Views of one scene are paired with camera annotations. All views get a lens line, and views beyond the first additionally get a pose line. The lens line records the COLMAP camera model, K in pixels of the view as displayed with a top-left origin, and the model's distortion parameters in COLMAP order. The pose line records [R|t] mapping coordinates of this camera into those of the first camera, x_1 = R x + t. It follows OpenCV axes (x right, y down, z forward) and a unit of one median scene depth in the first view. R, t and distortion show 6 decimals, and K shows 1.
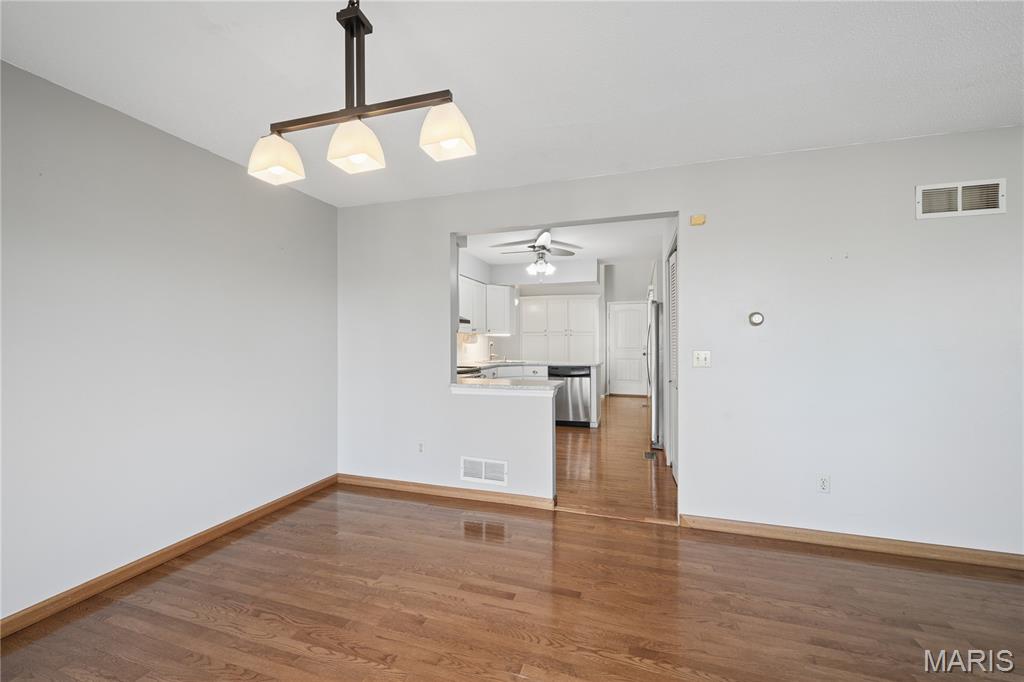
lens RADIAL K [[400.5, 0, 509.7], [0, 400.5, 344.5], [0, 0, 1]] dist [-0.000394, -0.000030]
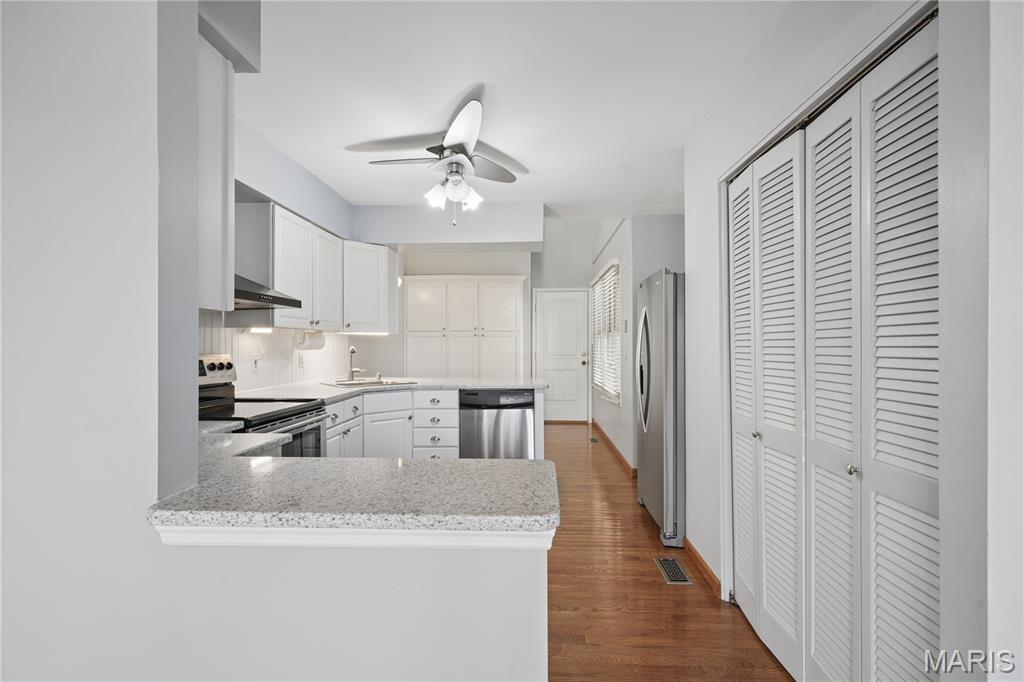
lens RADIAL K [[490.7, 0, 512.0], [0, 490.7, 341.0], [0, 0, 1]] dist [0.002239, 0.000678]
pose [[0.969241, 0.000595, 0.246114, -0.000430], [0.003383, 0.999870, -0.015742, -0.002696], [-0.246091, 0.016091, 0.969113, 0.323289]]
